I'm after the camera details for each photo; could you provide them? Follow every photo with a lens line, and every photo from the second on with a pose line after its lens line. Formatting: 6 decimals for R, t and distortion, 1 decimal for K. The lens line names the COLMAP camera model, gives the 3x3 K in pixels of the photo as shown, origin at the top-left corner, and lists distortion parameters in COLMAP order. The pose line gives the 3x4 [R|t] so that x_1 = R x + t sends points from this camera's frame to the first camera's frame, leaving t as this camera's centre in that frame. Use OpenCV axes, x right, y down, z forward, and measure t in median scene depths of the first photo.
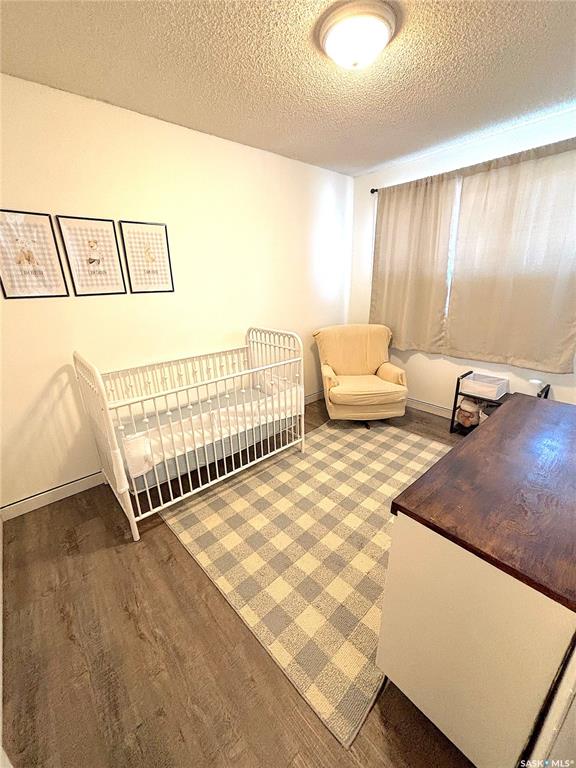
lens RADIAL K [[310.5, 0, 288.1], [0, 310.5, 382.8], [0, 0, 1]] dist [0.008561, -0.001239]
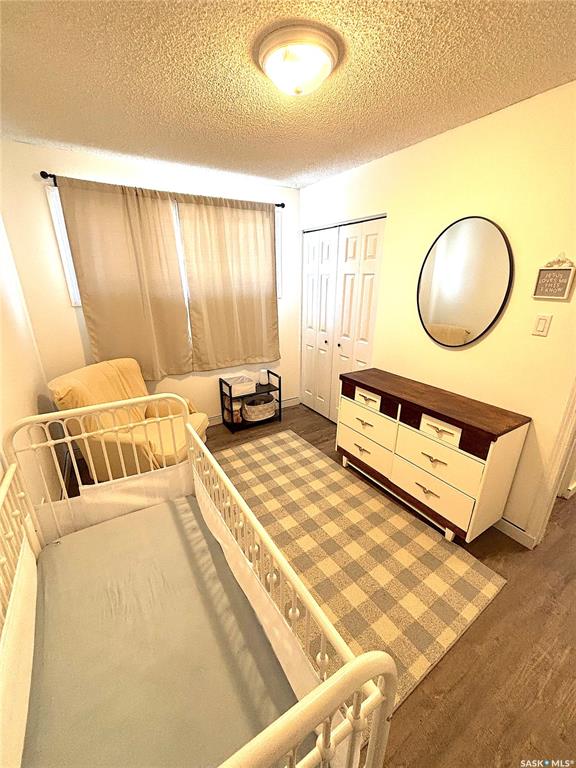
lens RADIAL K [[310.5, 0, 289.7], [0, 310.5, 384.5], [0, 0, 1]] dist [0.008561, -0.001239]
pose [[0.162996, -0.299800, 0.939975, -0.695111], [0.311889, 0.919517, 0.239192, -0.325565], [-0.936033, 0.254180, 0.243382, 0.760855]]
